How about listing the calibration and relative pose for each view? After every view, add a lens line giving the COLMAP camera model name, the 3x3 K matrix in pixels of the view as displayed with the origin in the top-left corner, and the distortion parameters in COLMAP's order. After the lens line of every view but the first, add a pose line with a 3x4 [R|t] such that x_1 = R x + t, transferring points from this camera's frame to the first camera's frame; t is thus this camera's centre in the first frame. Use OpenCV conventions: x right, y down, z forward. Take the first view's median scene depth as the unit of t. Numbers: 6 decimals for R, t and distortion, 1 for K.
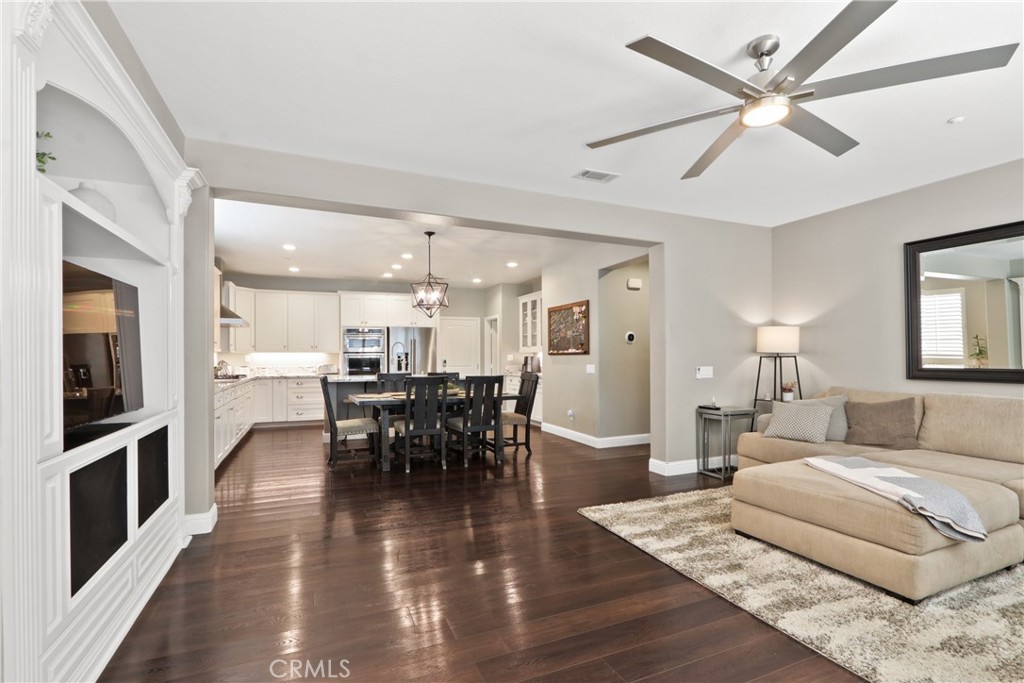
lens RADIAL K [[480.1, 0, 508.3], [0, 480.1, 354.7], [0, 0, 1]] dist [-0.018179, -0.000232]
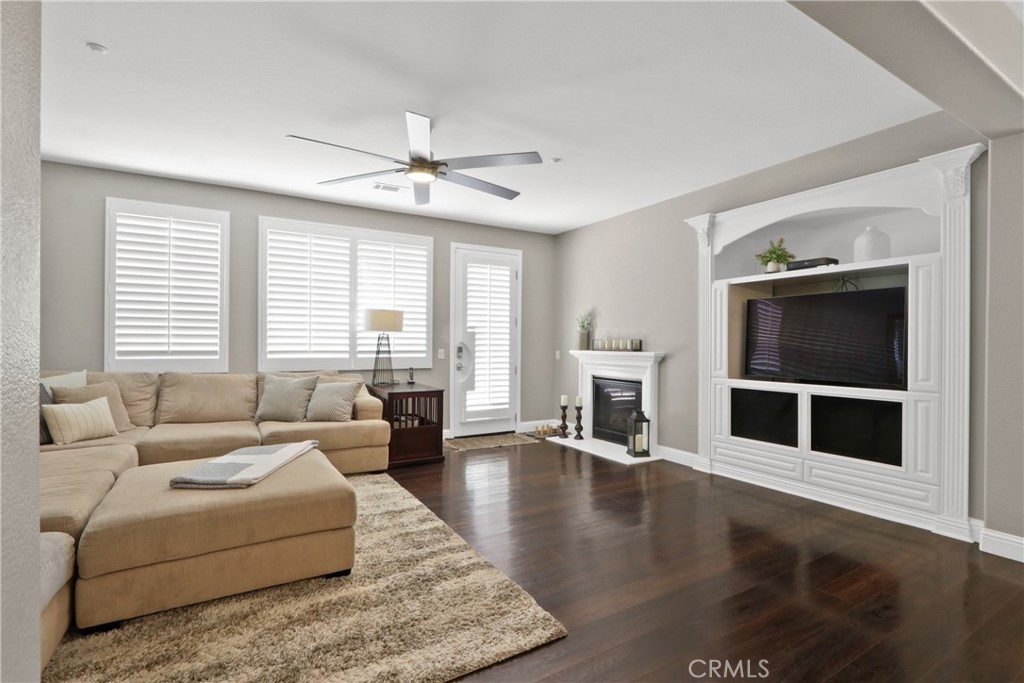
lens RADIAL K [[477.2, 0, 519.4], [0, 477.2, 343.4], [0, 0, 1]] dist [-0.017142, -0.000039]
pose [[-0.987484, -0.004149, -0.157667, 0.362069], [-0.004589, 0.999987, 0.002433, 0.004749], [0.157655, 0.003126, -0.987489, 1.948469]]
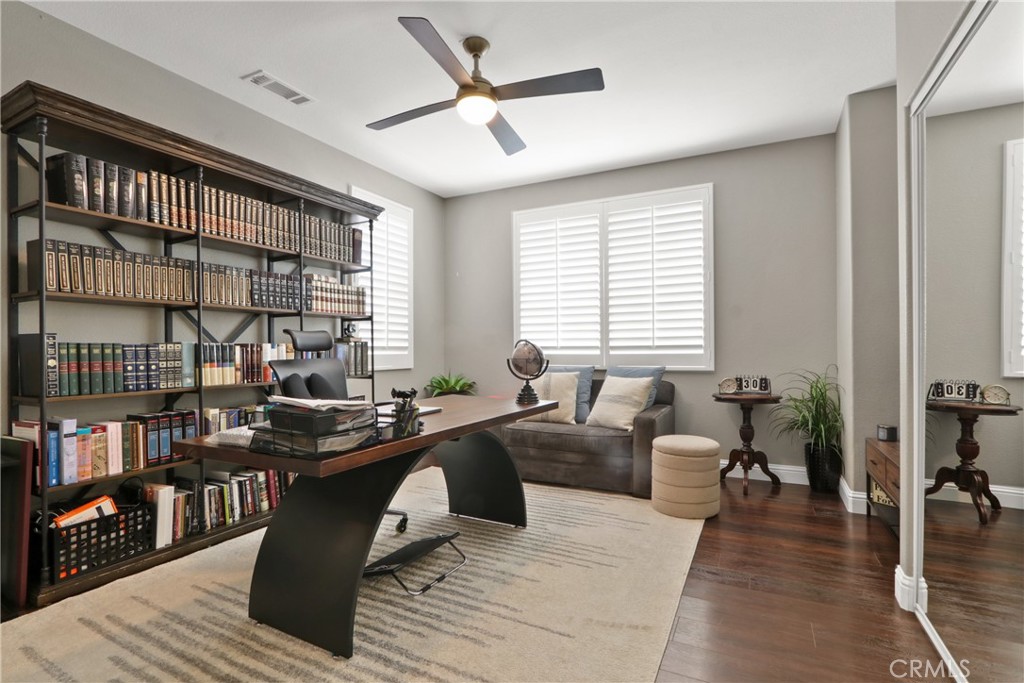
lens RADIAL K [[487.9, 0, 492.4], [0, 487.9, 341.9], [0, 0, 1]] dist [-0.000262, -0.000004]
pose [[-0.627168, 0.005976, 0.778861, -0.286387], [0.016539, 0.999847, 0.005646, 0.012223], [-0.778708, 0.016423, -0.627171, 1.318912]]
